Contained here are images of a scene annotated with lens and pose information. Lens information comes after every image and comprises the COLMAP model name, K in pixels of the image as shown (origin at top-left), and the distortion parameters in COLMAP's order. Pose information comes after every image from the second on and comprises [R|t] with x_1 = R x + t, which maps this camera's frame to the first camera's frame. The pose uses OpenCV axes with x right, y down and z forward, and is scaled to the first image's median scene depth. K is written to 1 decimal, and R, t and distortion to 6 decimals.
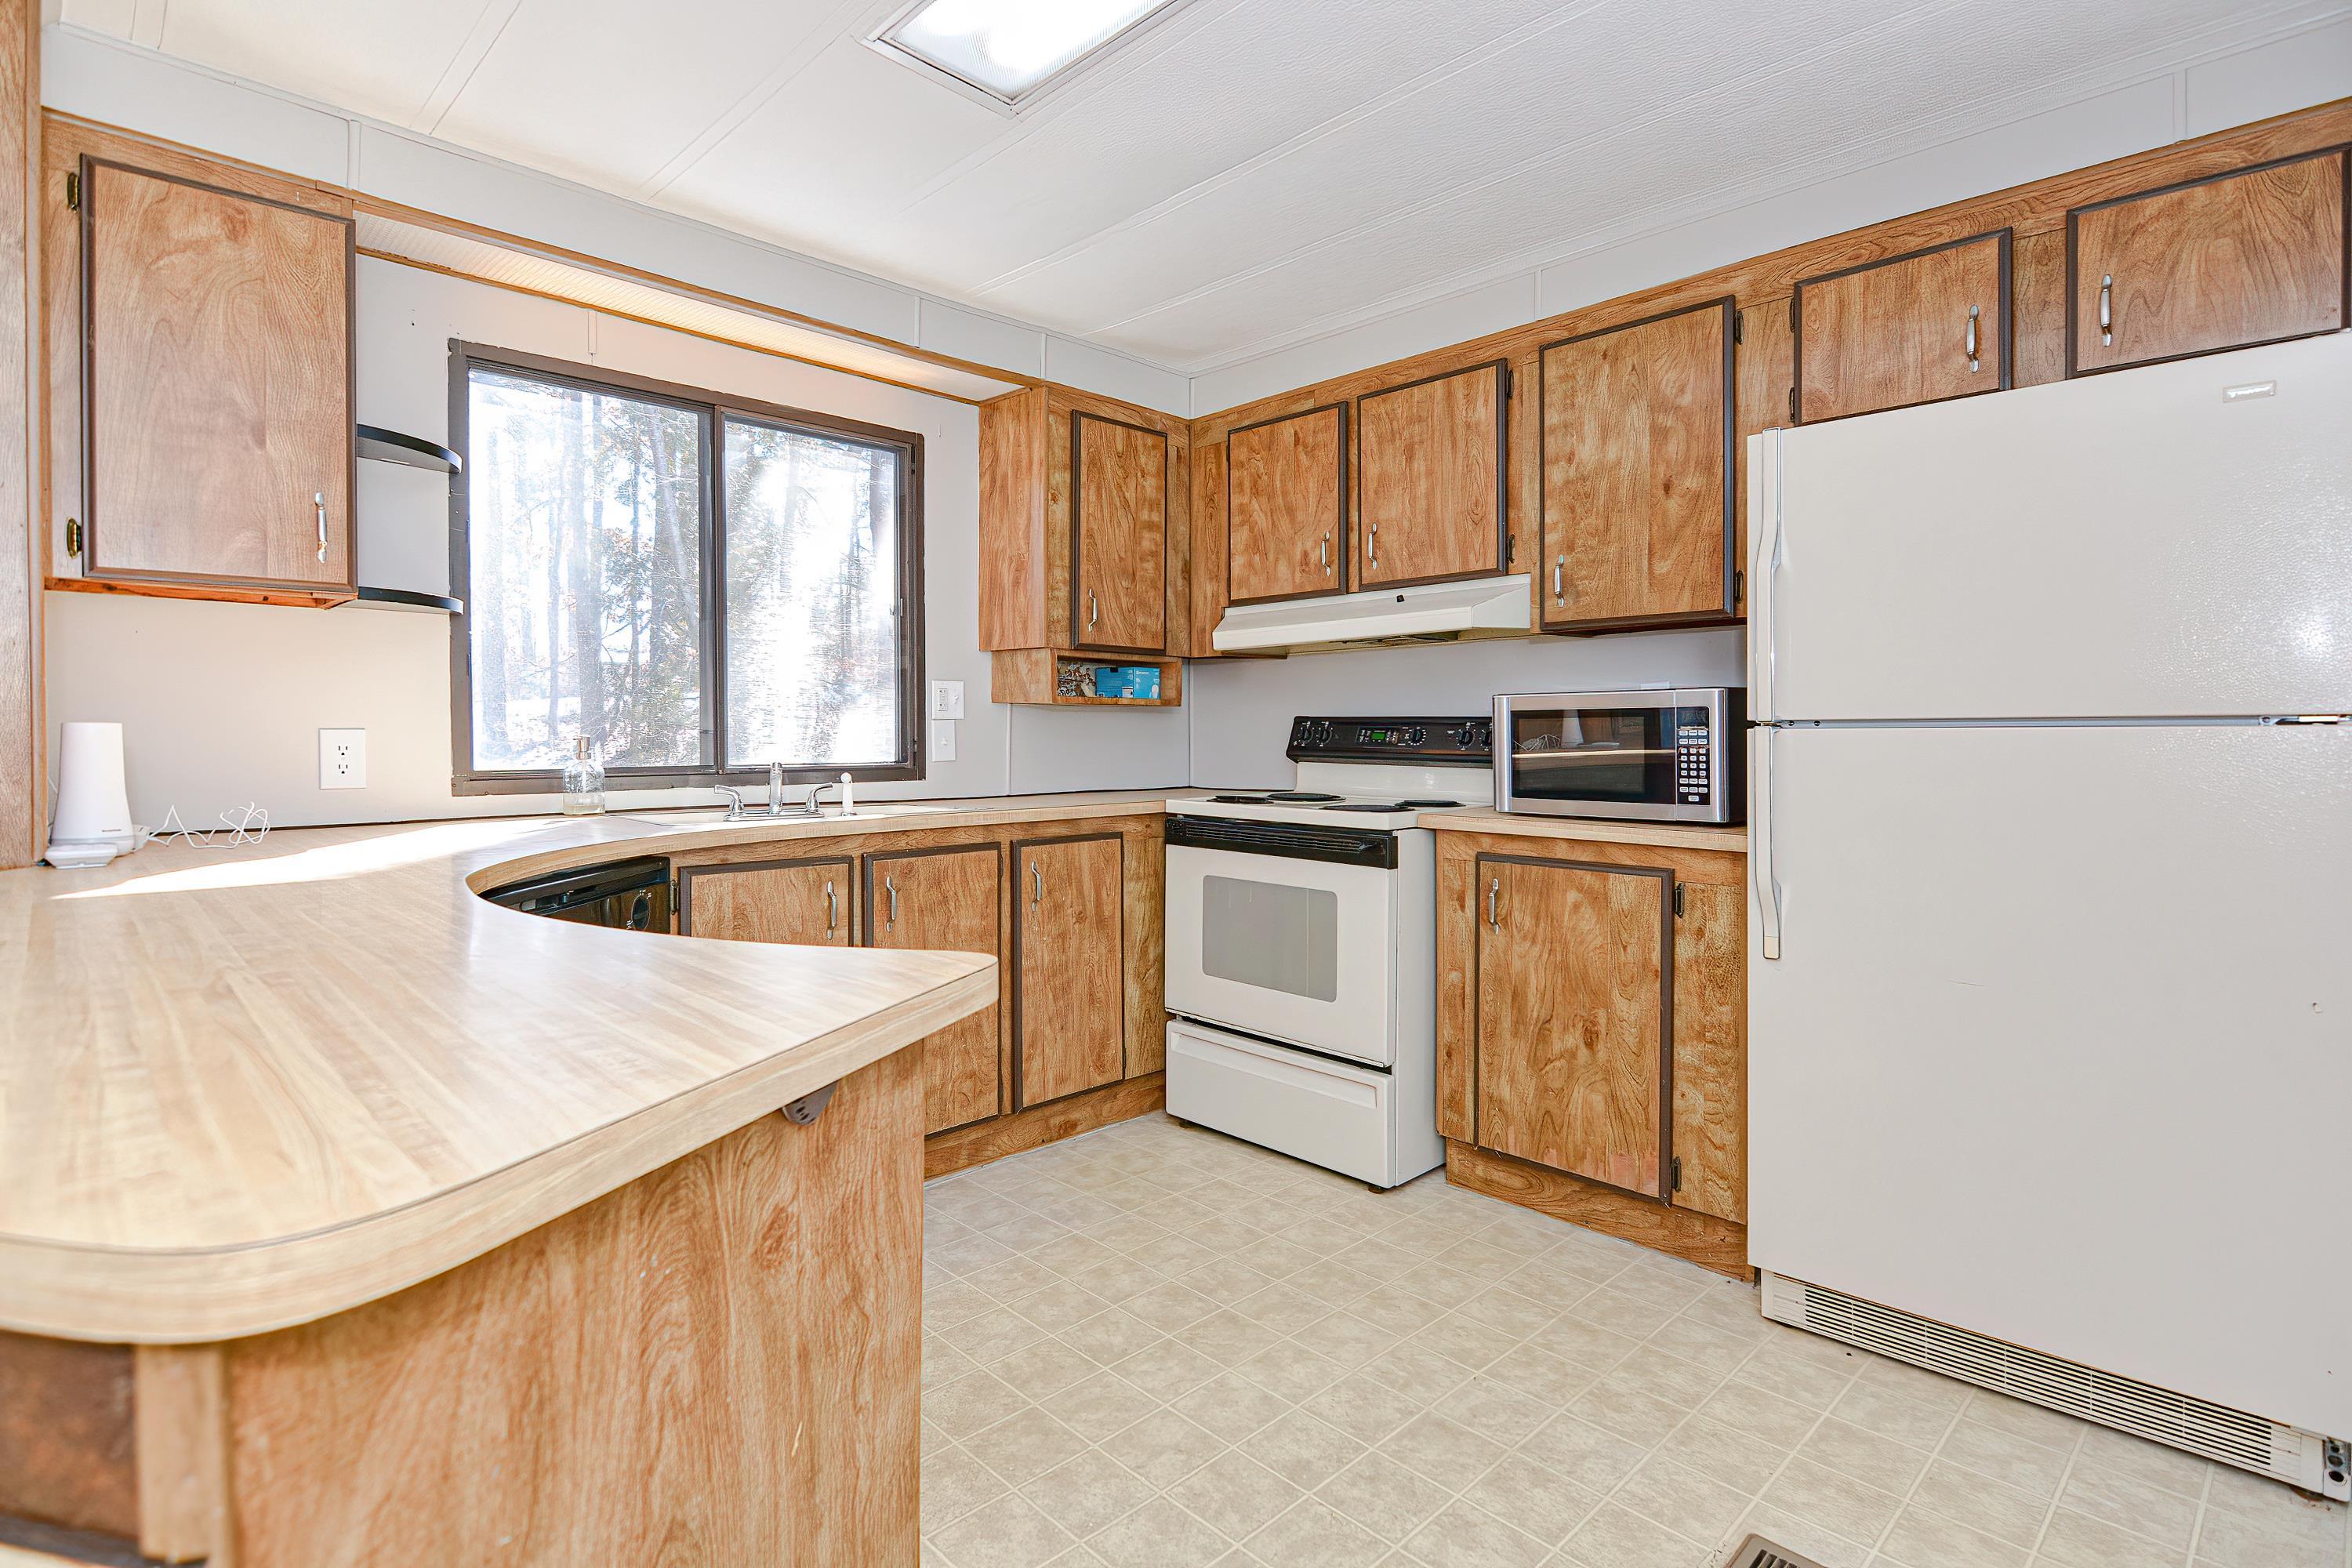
lens RADIAL K [[1130.7, 0, 1214.8], [0, 1130.7, 753.6], [0, 0, 1]] dist [0.000243, -0.010964]
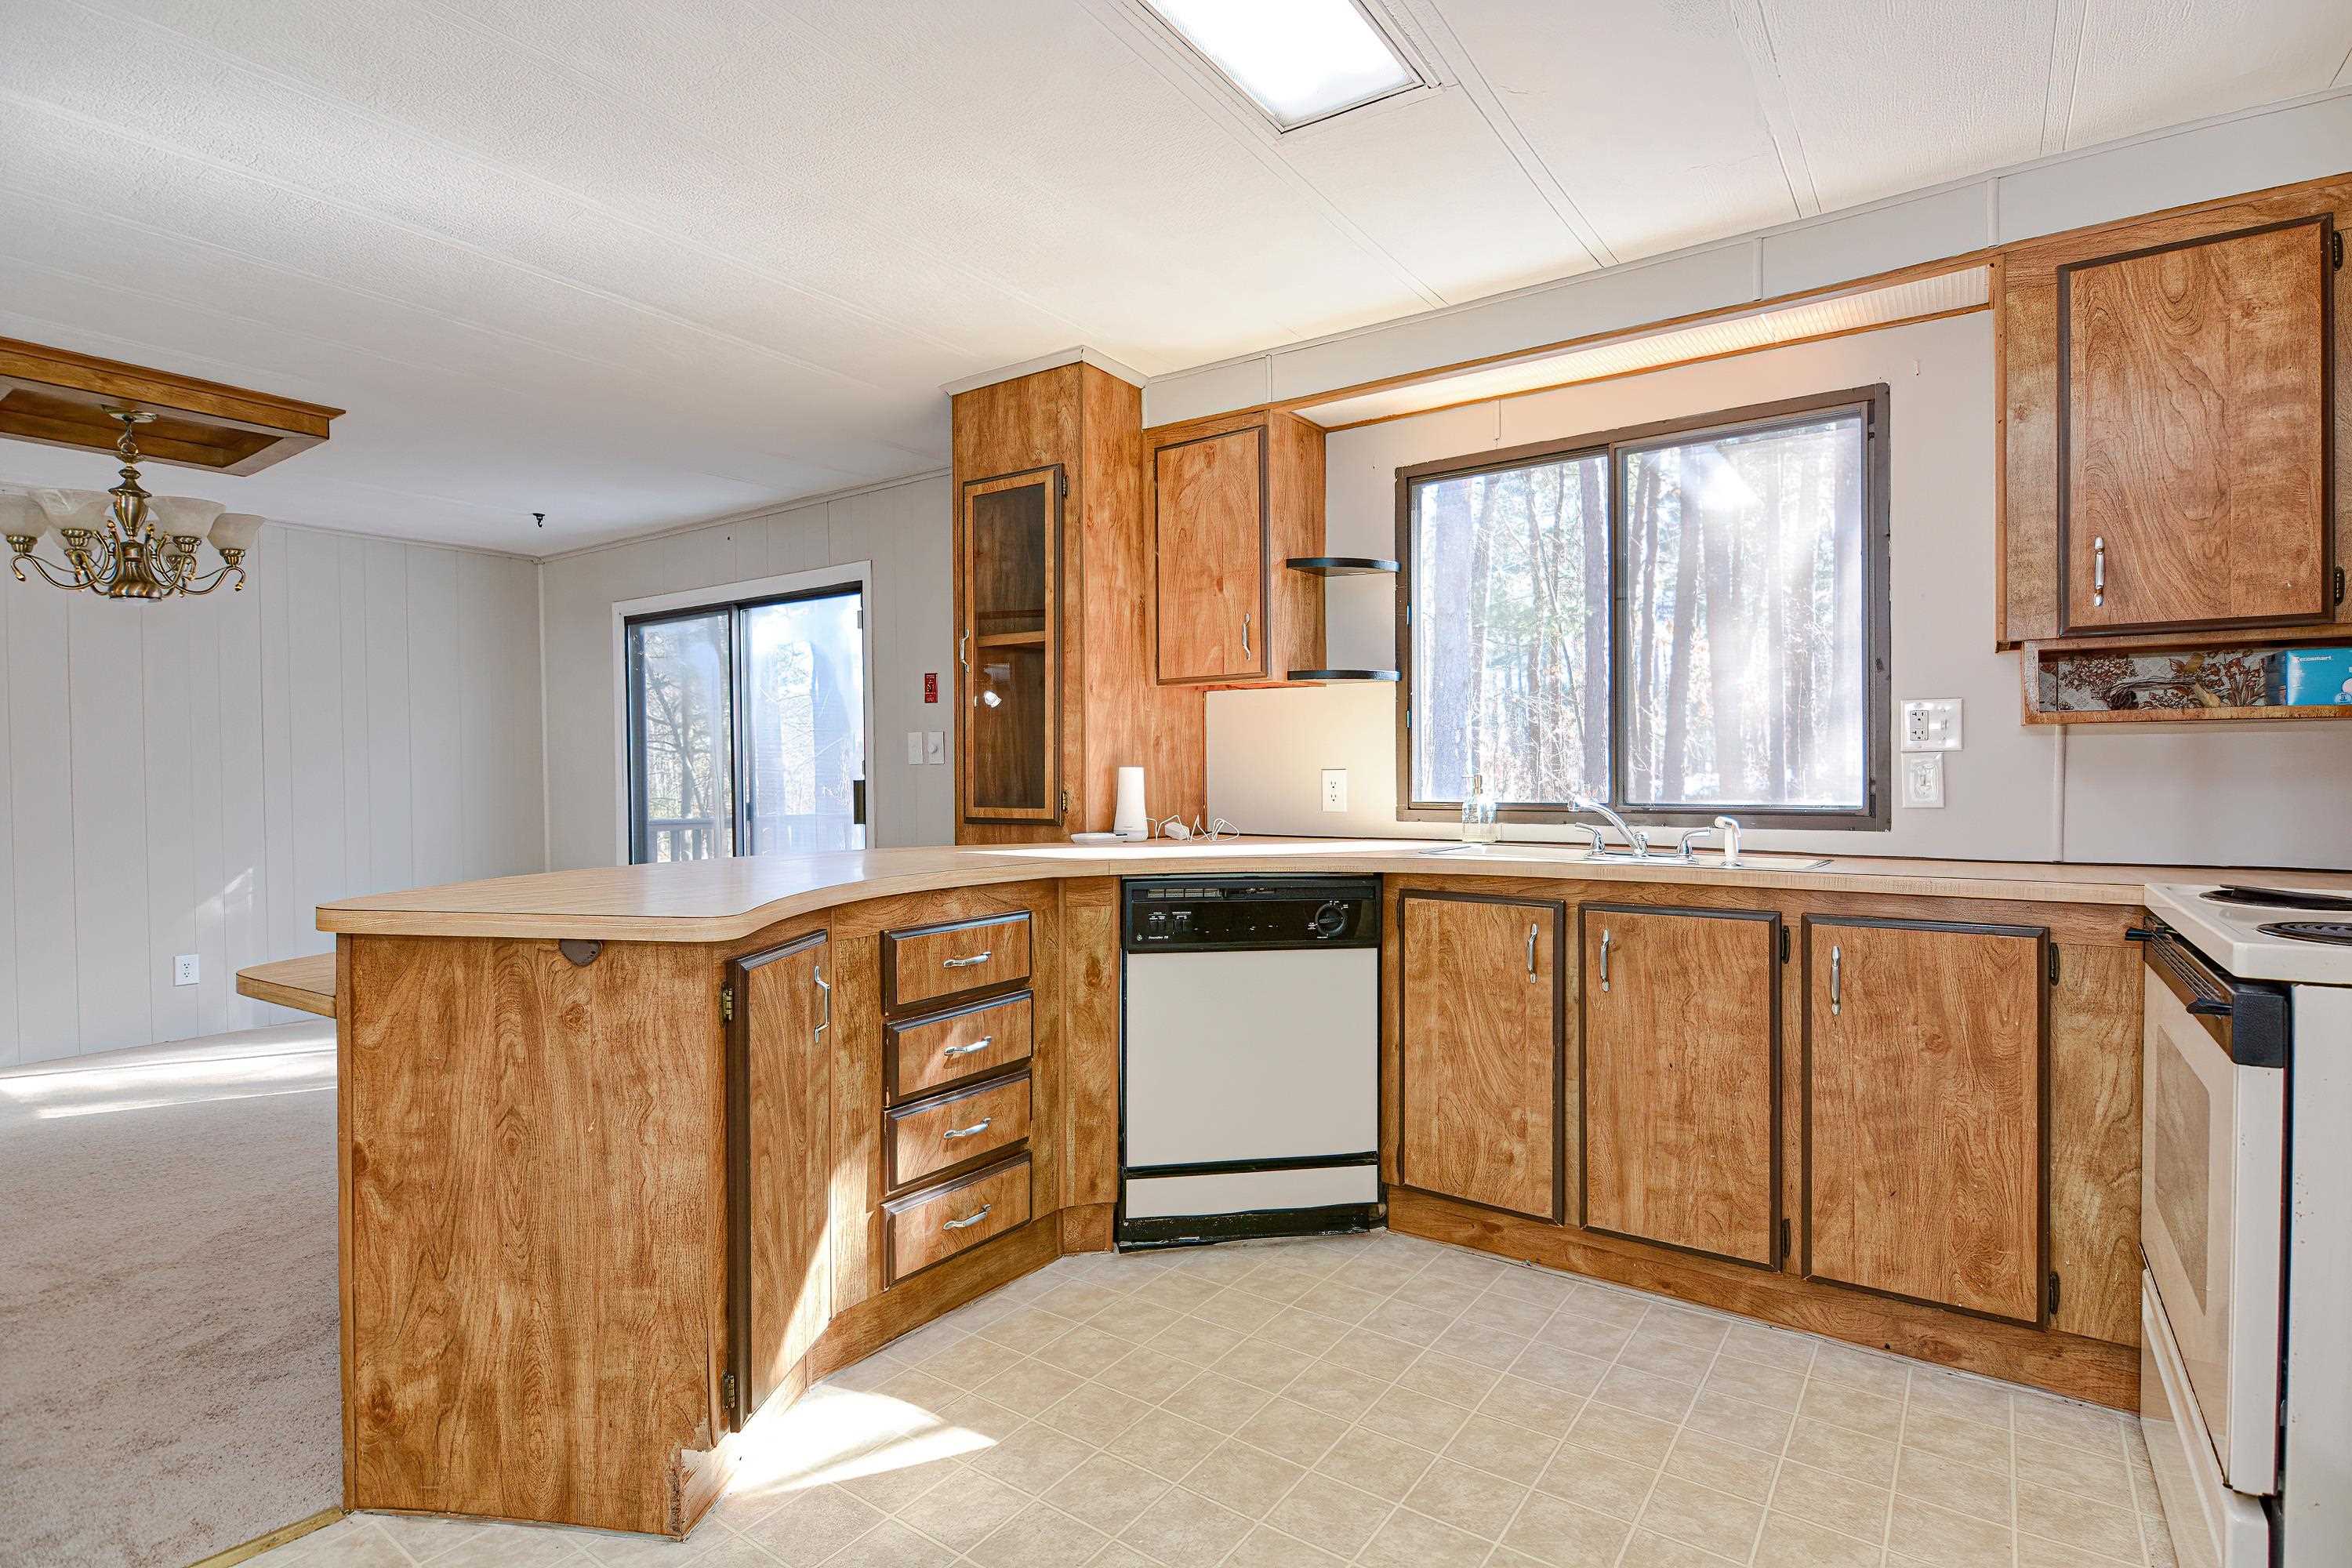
lens RADIAL K [[1135.6, 0, 1185.0], [0, 1135.6, 792.0], [0, 0, 1]] dist [0.005512, -0.011354]
pose [[0.168156, 0.013873, -0.985663, 0.509350], [-0.014528, 0.999827, 0.011594, -0.006502], [0.985653, 0.012370, 0.168329, 0.481753]]
